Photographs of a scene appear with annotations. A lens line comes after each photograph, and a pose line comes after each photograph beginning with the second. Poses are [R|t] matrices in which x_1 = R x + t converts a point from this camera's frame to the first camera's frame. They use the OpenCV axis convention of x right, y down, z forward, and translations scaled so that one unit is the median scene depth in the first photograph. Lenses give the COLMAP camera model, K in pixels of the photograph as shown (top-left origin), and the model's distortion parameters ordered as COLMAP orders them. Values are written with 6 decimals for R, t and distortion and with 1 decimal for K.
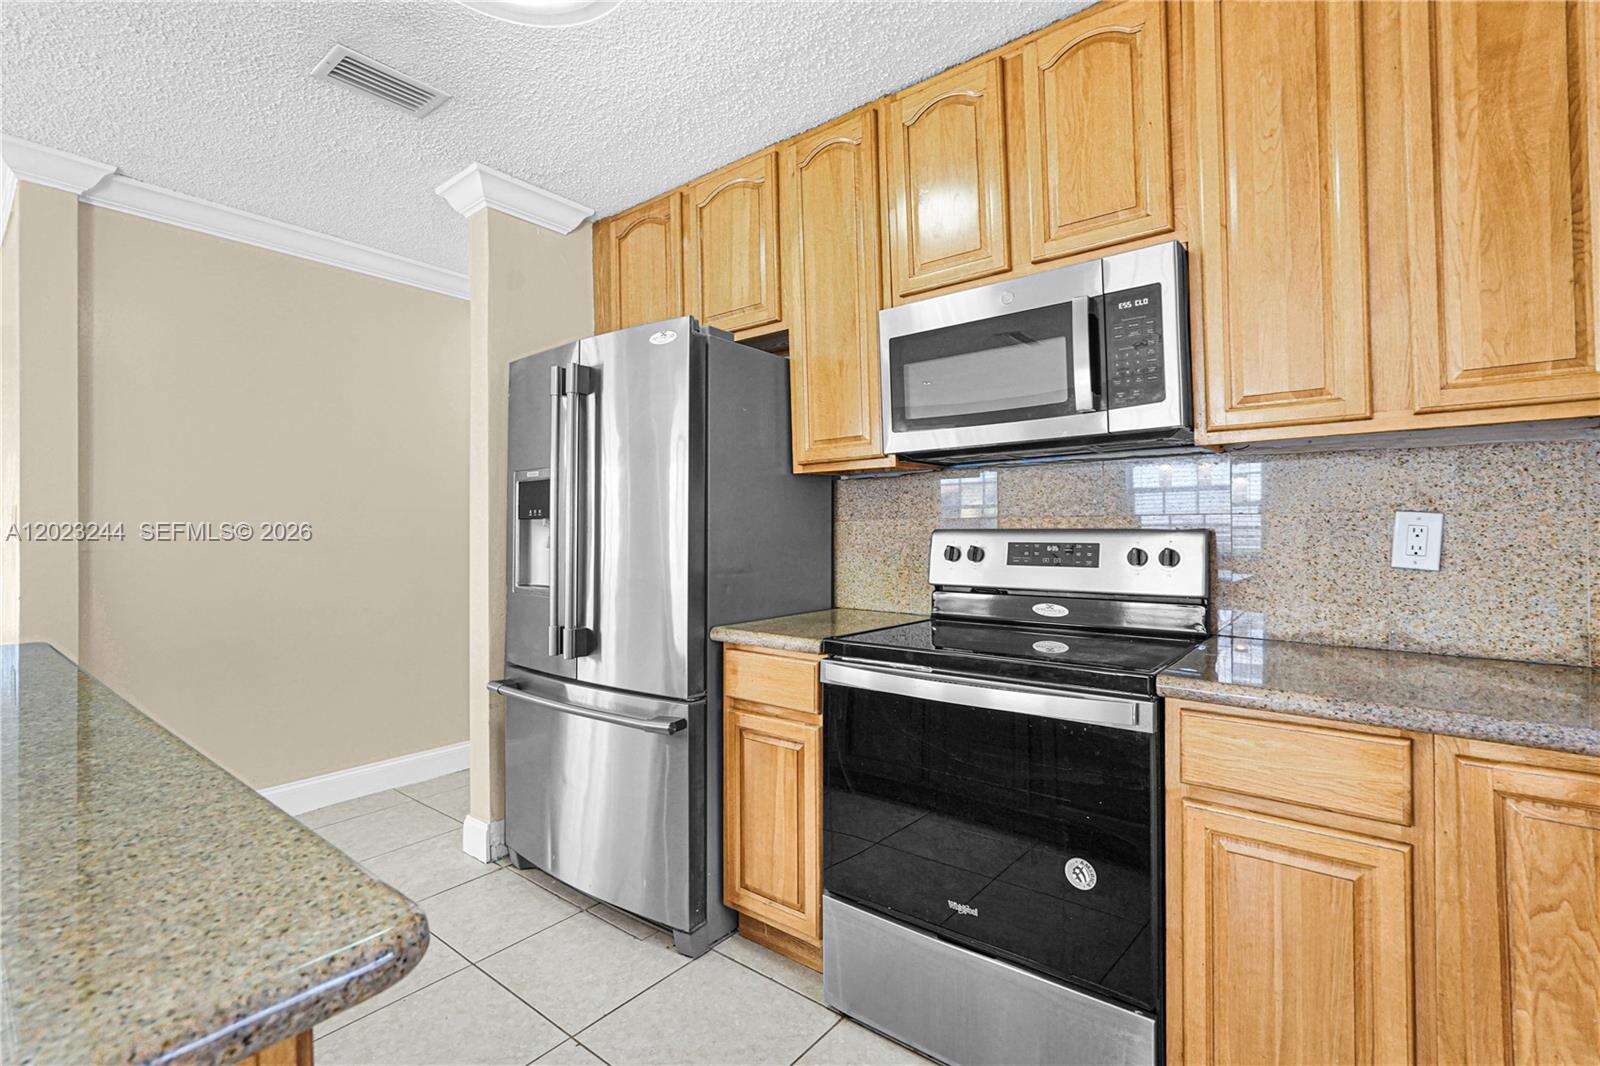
lens RADIAL K [[721.9, 0, 794.0], [0, 721.9, 524.8], [0, 0, 1]] dist [-0.001200, 0.000172]
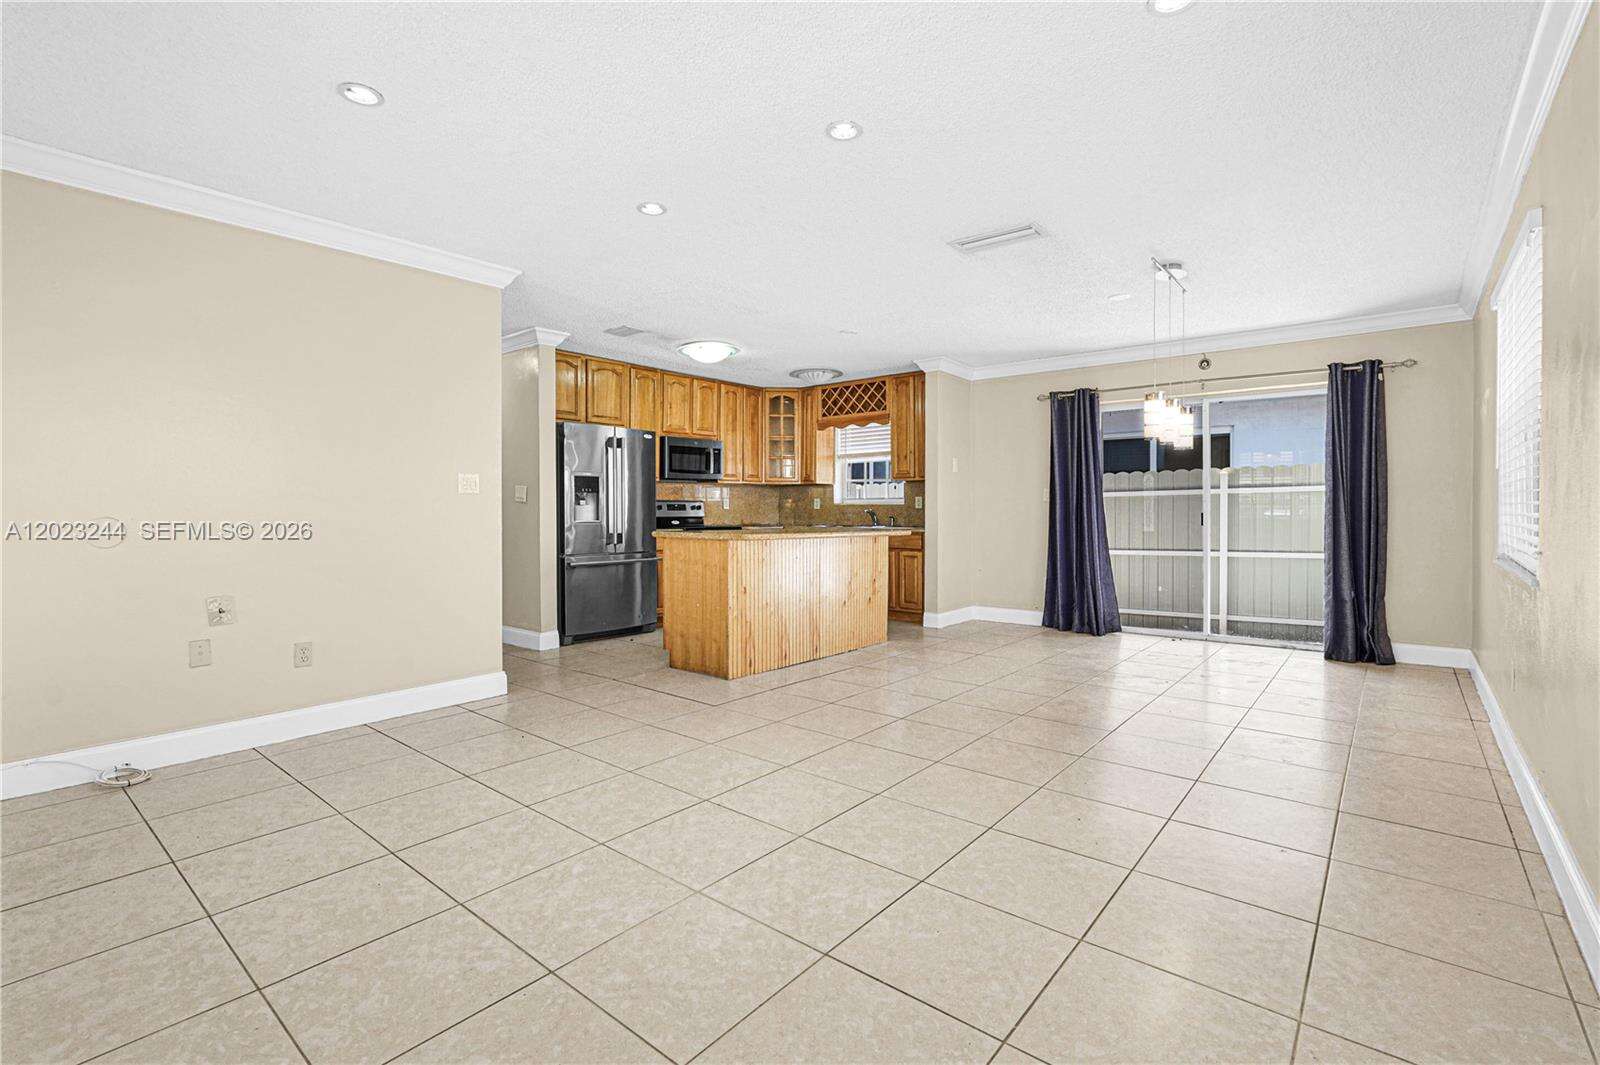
lens RADIAL K [[716.0, 0, 799.0], [0, 716.0, 523.9], [0, 0, 1]] dist [-0.001626, -0.000046]
pose [[0.029986, -0.012360, 0.999474, -3.271656], [-0.003977, 0.999914, 0.012484, 0.077303], [-0.999542, -0.004349, 0.029934, 0.258632]]
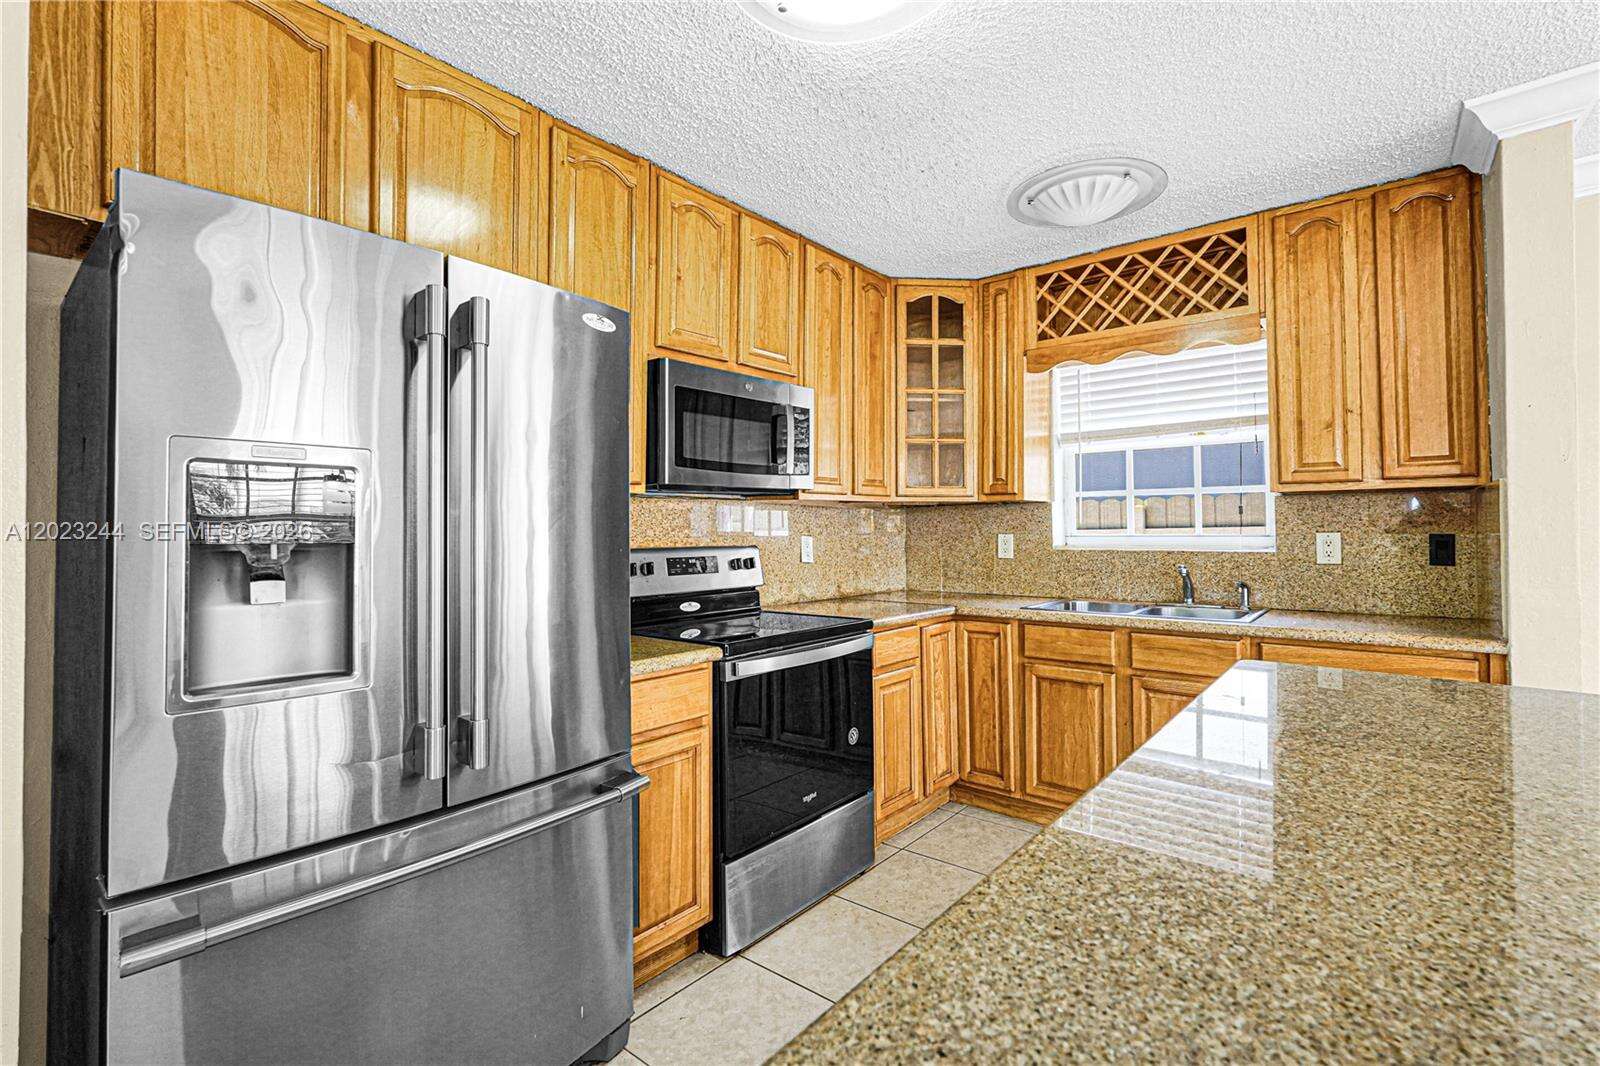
lens RADIAL K [[735.4, 0, 808.5], [0, 735.4, 516.1], [0, 0, 1]] dist [0.000345, 0.000195]
pose [[0.011551, 0.027189, 0.999564, -1.026646], [0.000990, 0.999629, -0.027202, -0.014223], [-0.999933, 0.001304, 0.011520, 0.757829]]
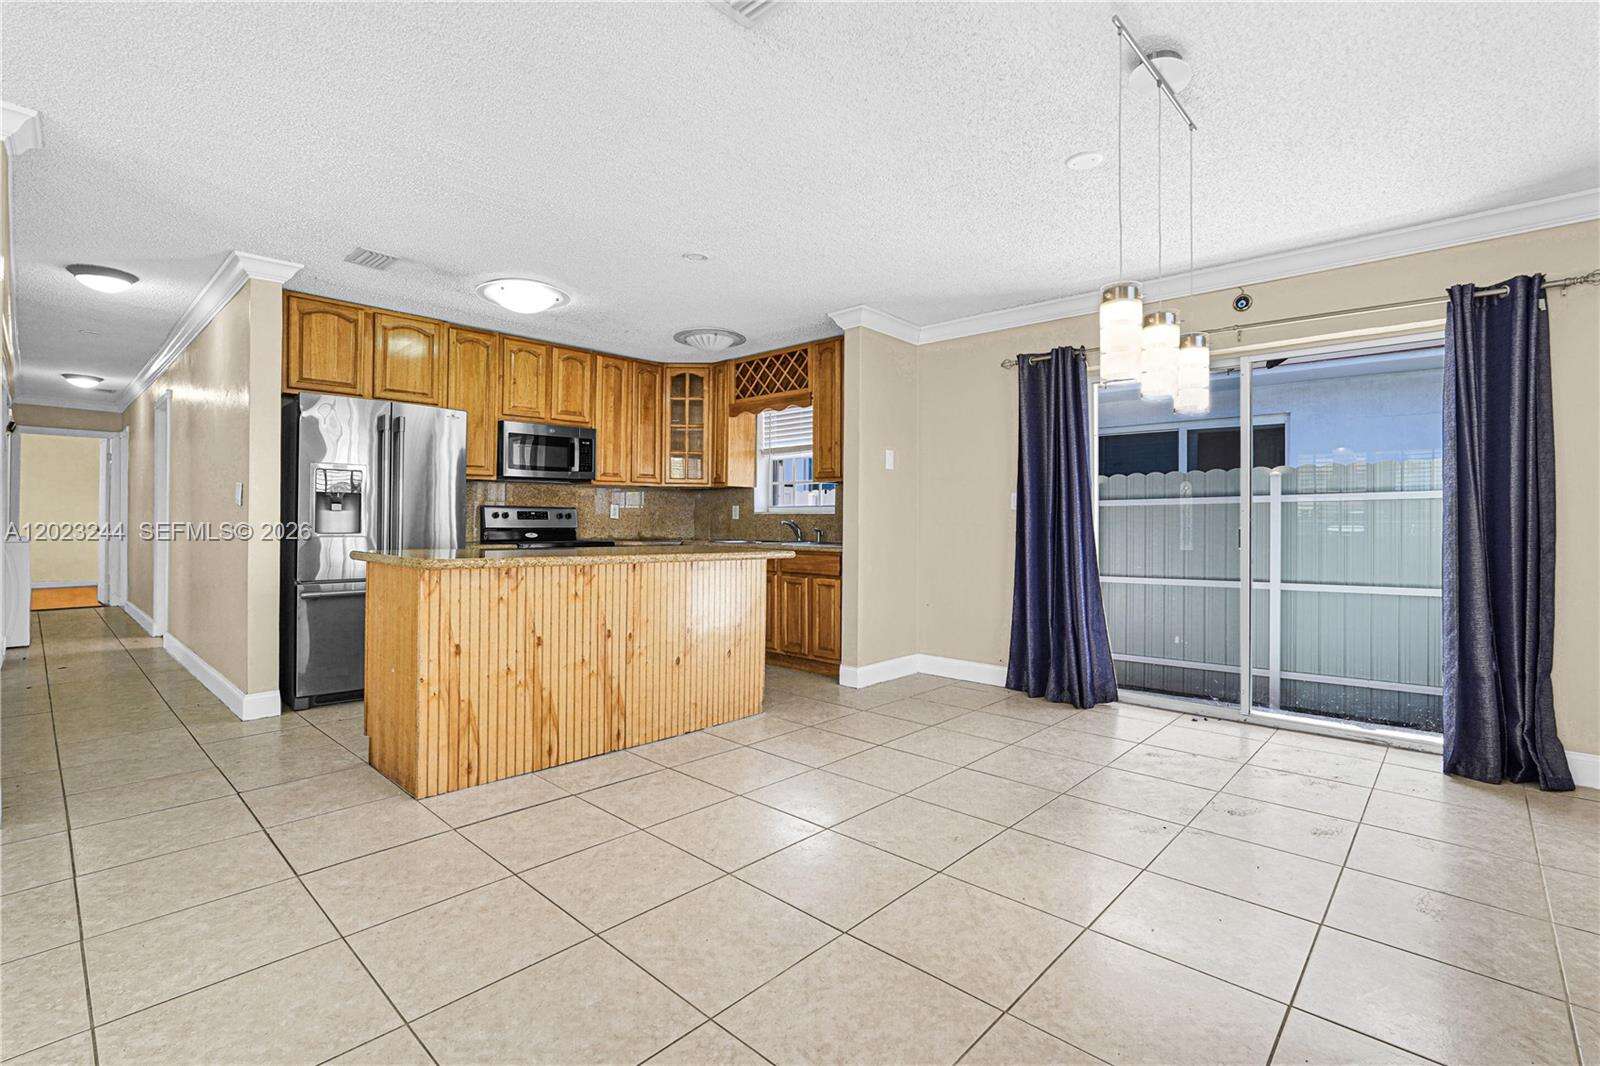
lens RADIAL K [[721.9, 0, 794.0], [0, 721.9, 524.8], [0, 0, 1]] dist [-0.001200, 0.000172]
pose [[0.089021, 0.002737, 0.996026, -2.357499], [-0.012317, 0.999923, -0.001647, 0.069508], [-0.995954, -0.012121, 0.089048, -0.270465]]
